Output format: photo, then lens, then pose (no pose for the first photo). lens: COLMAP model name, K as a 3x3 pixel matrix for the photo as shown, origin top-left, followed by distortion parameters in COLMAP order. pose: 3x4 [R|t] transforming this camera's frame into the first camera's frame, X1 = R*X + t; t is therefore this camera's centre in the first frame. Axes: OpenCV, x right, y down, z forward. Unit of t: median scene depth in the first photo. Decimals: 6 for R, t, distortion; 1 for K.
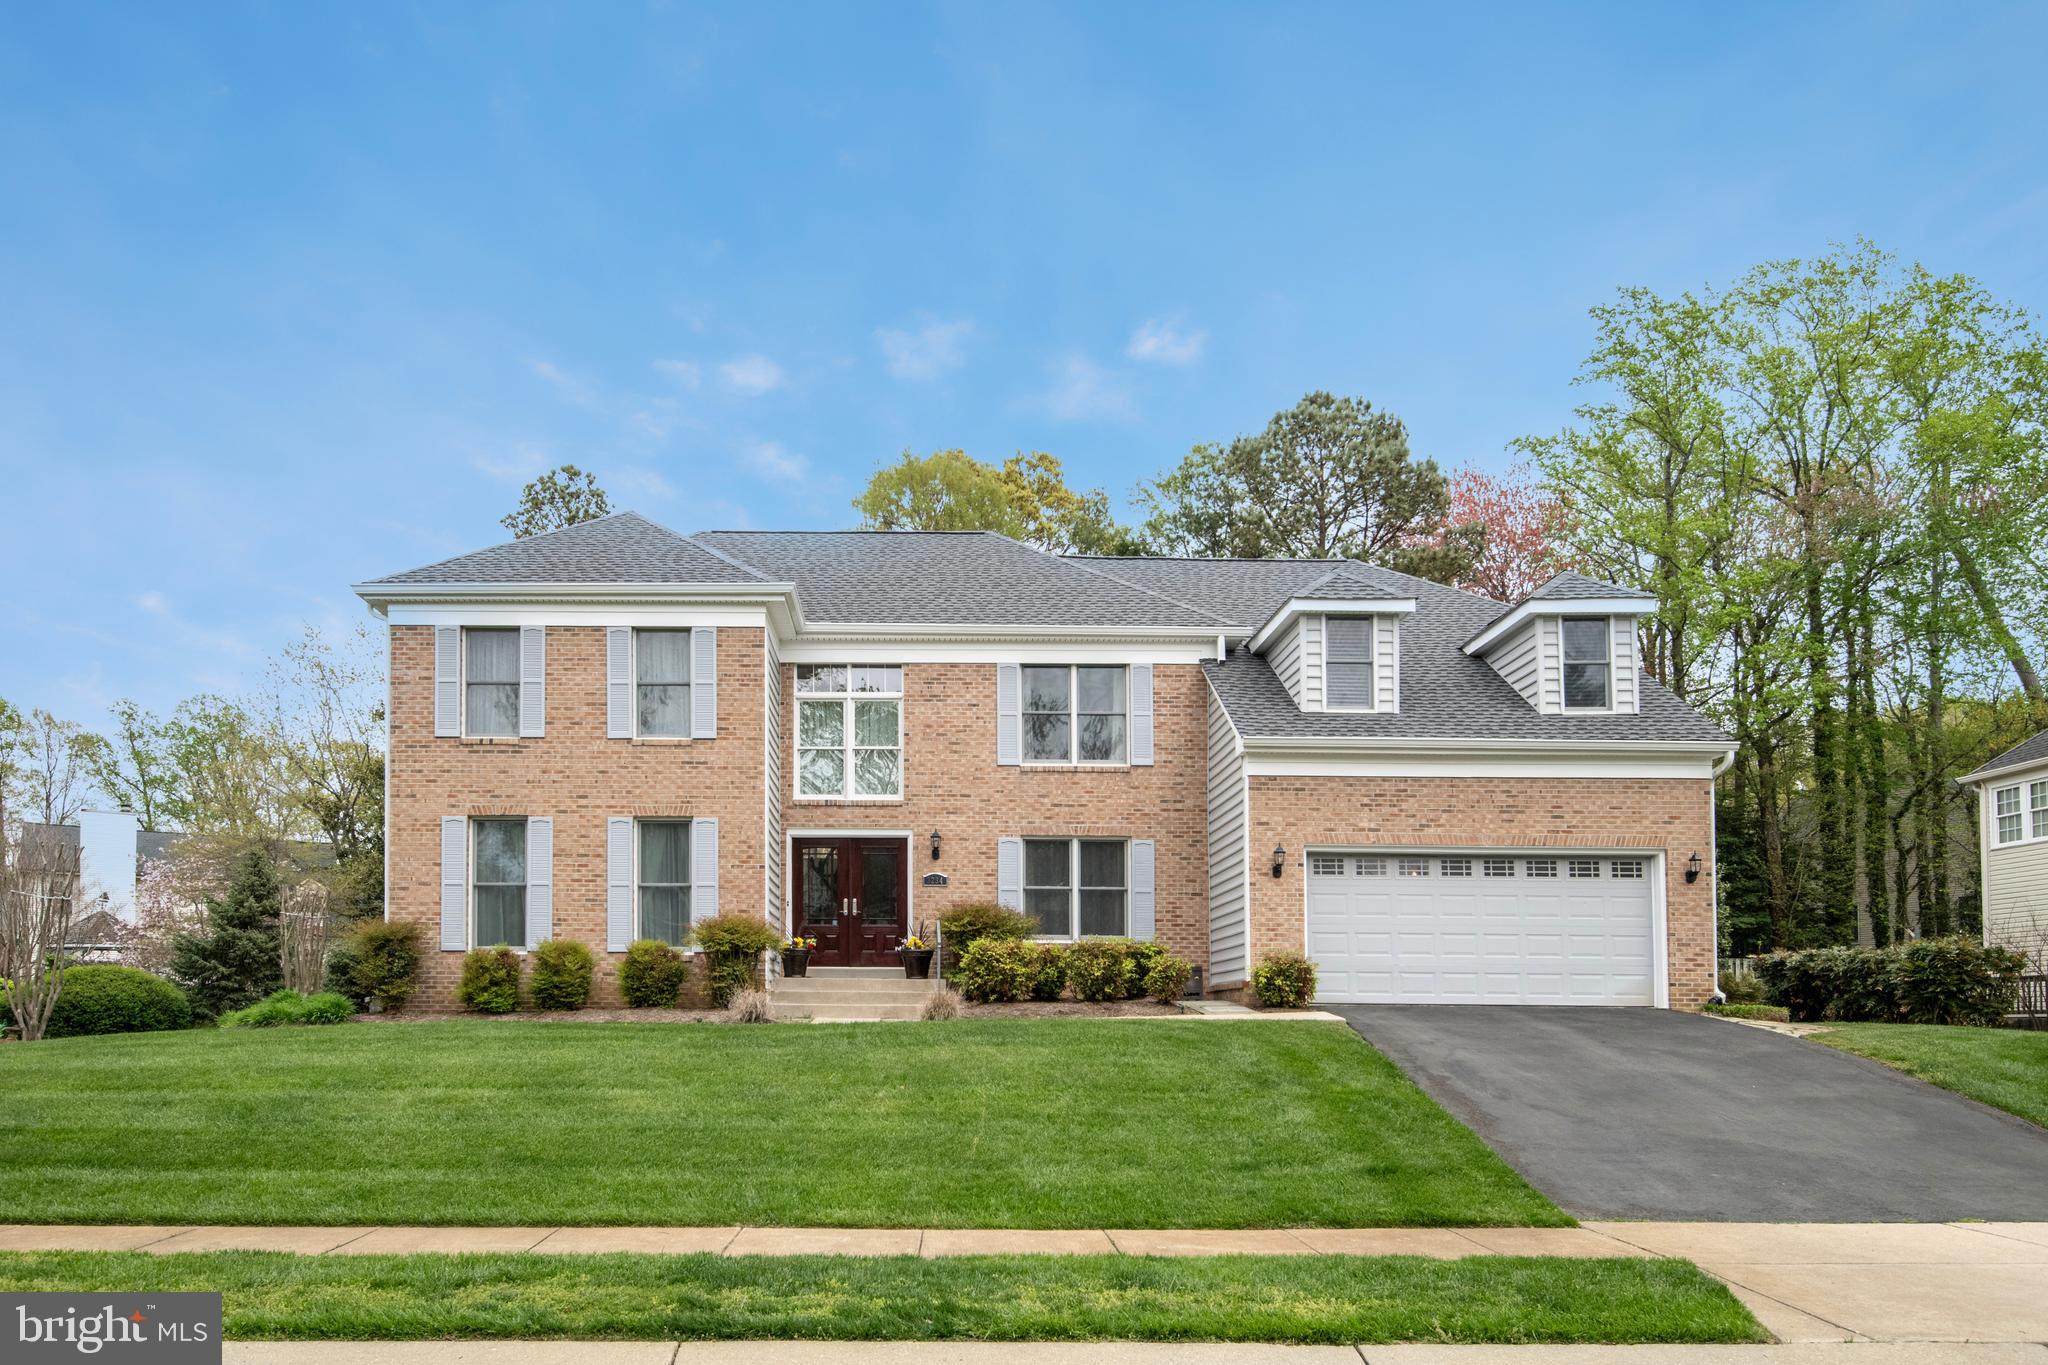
lens RADIAL K [[1408.7, 0, 944.3], [0, 1408.7, 890.3], [0, 0, 1]] dist [-0.006555, 0.002337]
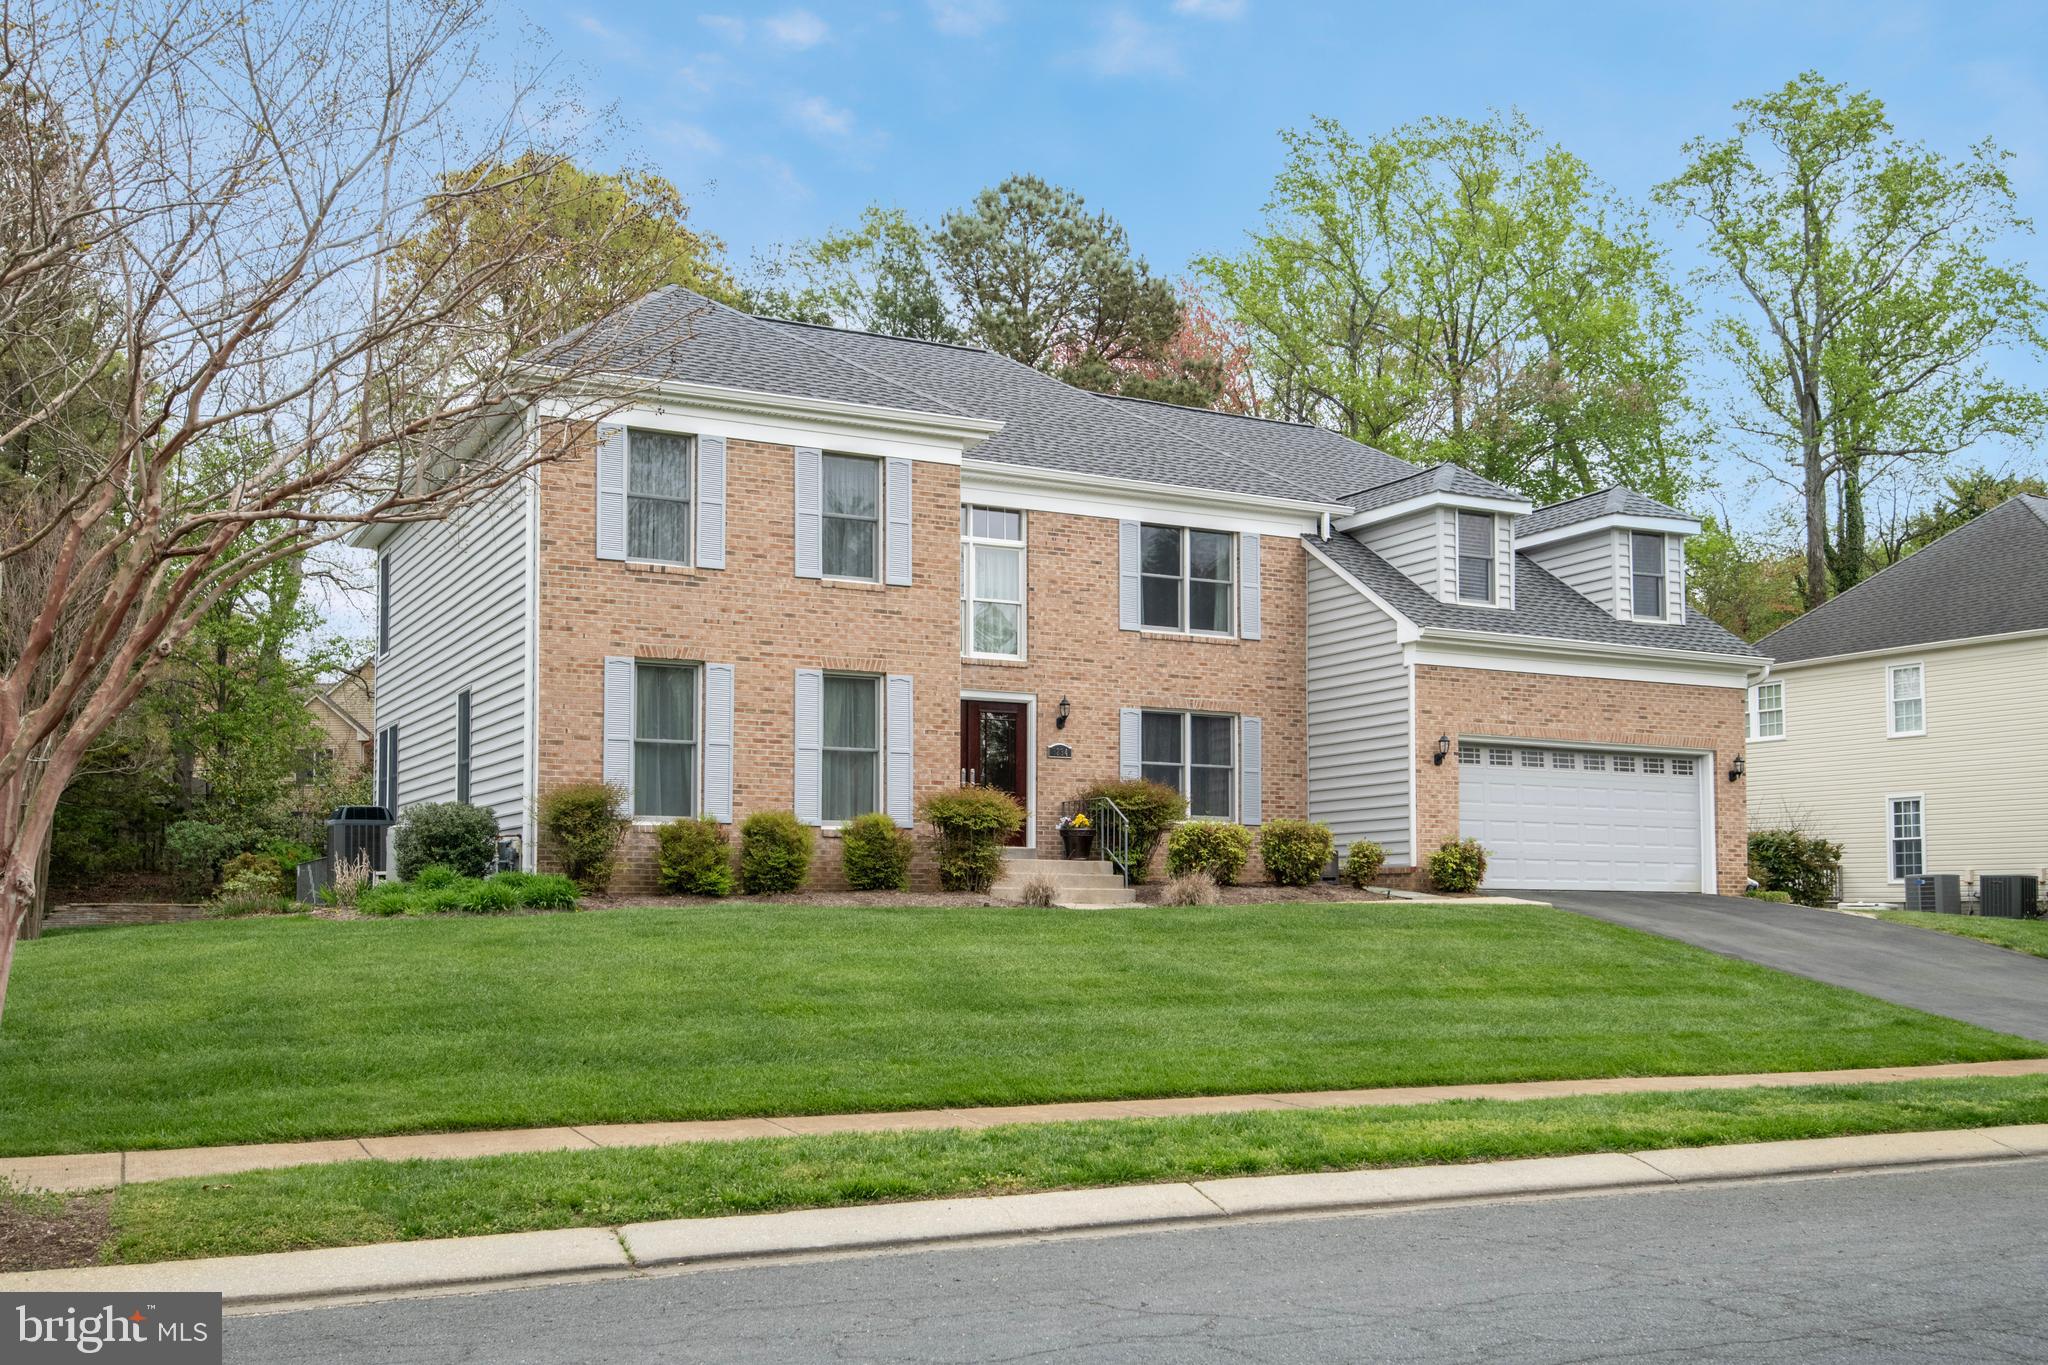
lens RADIAL K [[1932.0, 0, 1029.1], [0, 1932.0, 676.9], [0, 0, 1]] dist [-0.002201, 0.000000]
pose [[0.891913, 0.052678, 0.449128, -0.637392], [-0.038662, 0.998438, -0.040329, -0.004751], [-0.450551, 0.018606, 0.892557, -0.114887]]
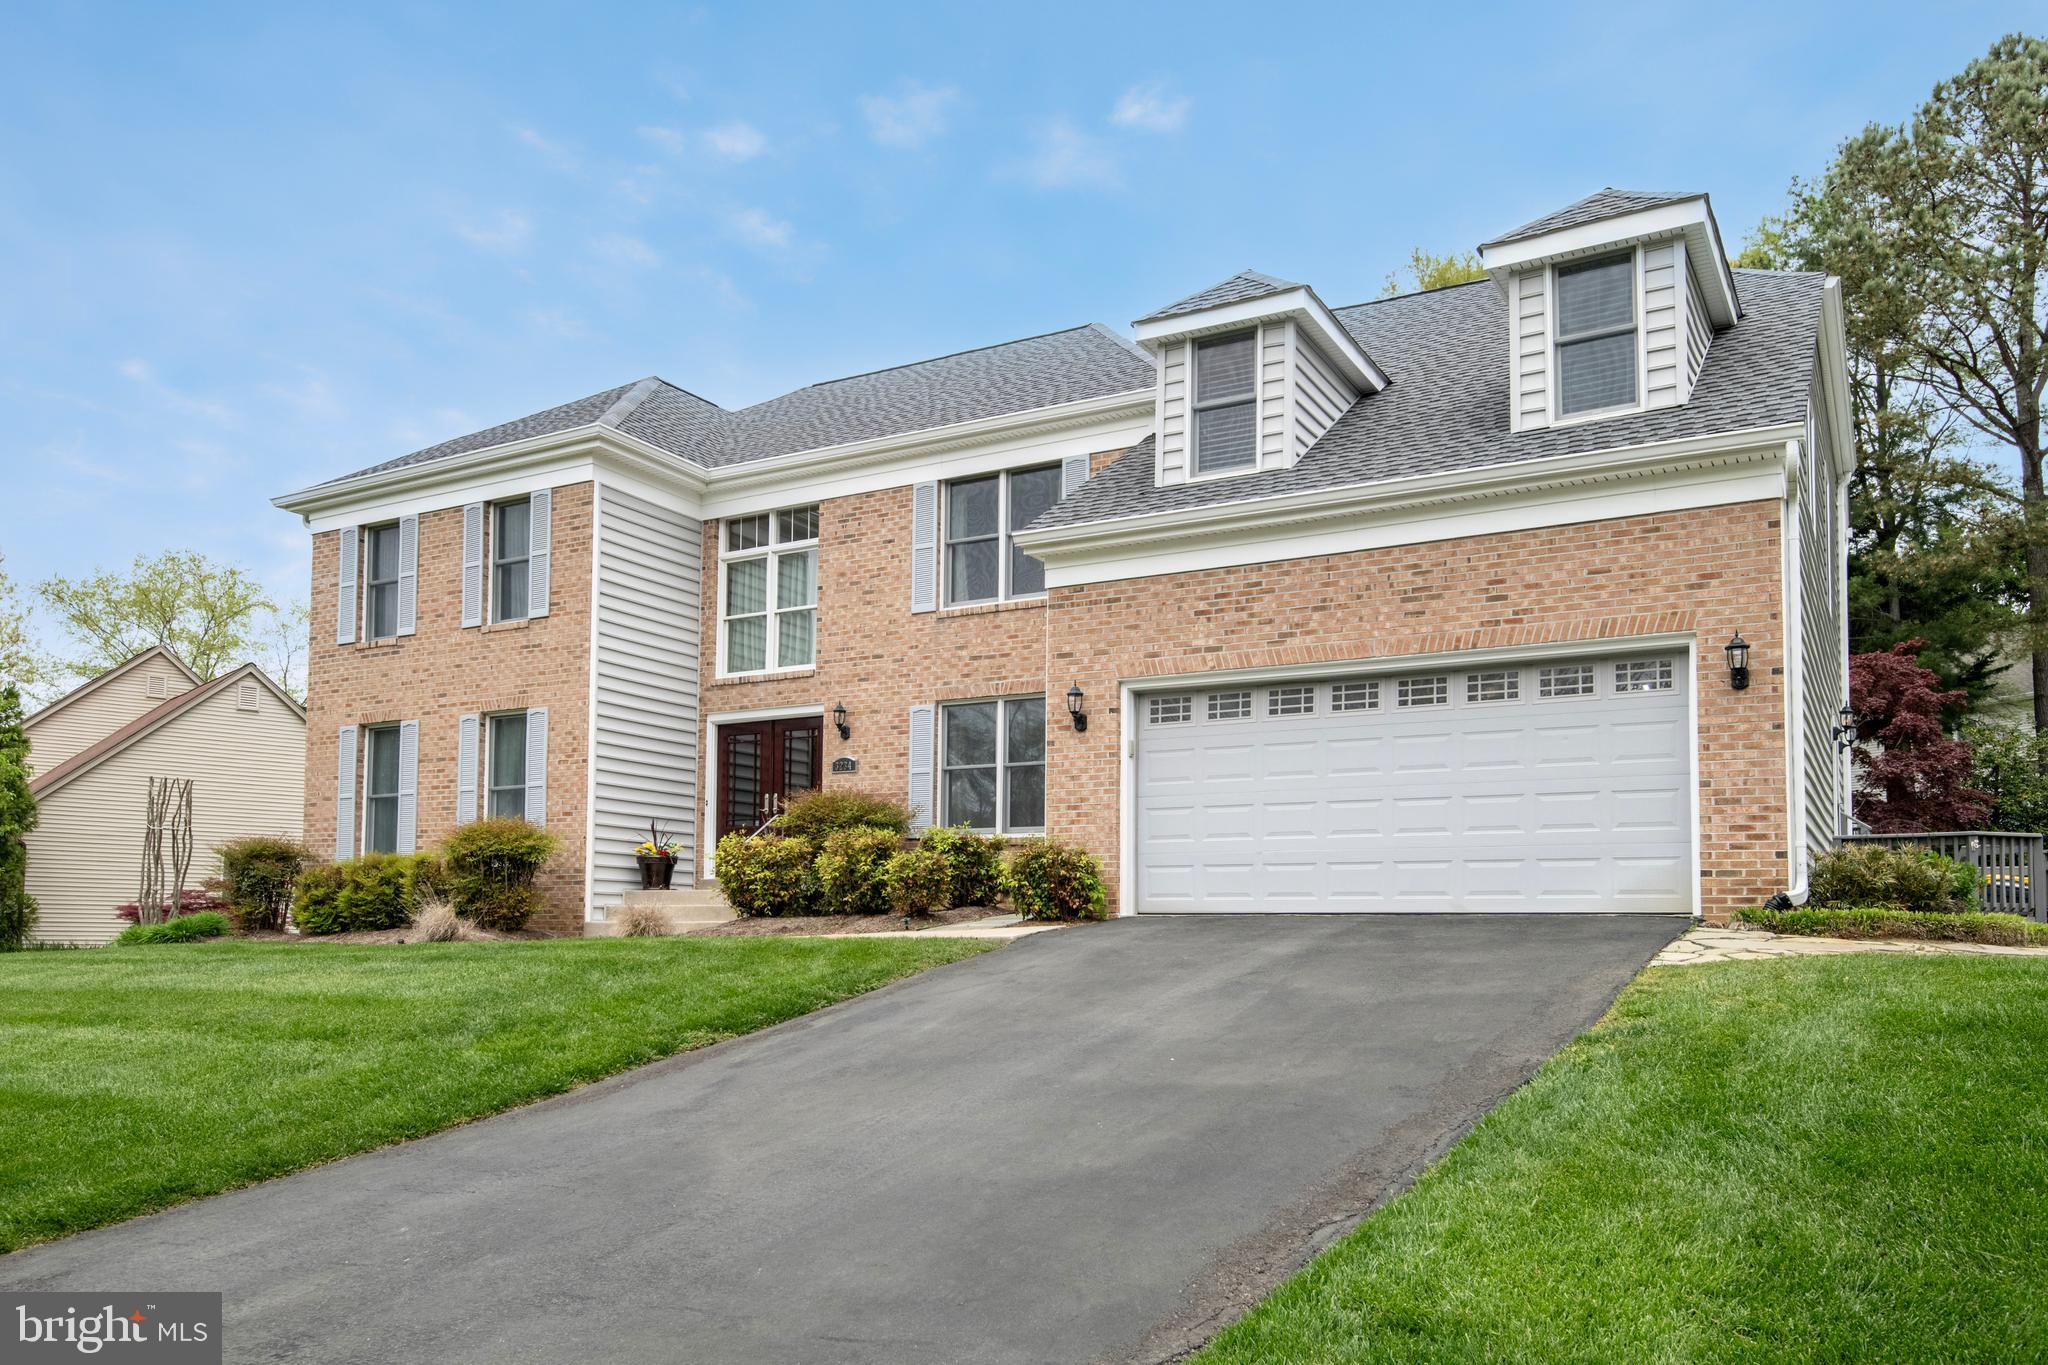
lens RADIAL K [[1525.4, 0, 1072.4], [0, 1525.4, 760.1], [0, 0, 1]] dist [0.013056, -0.000282]
pose [[0.873607, -0.059191, -0.483019, 0.568203], [0.043558, 0.998102, -0.043531, 0.035649], [0.484679, 0.016990, 0.874527, 0.335670]]
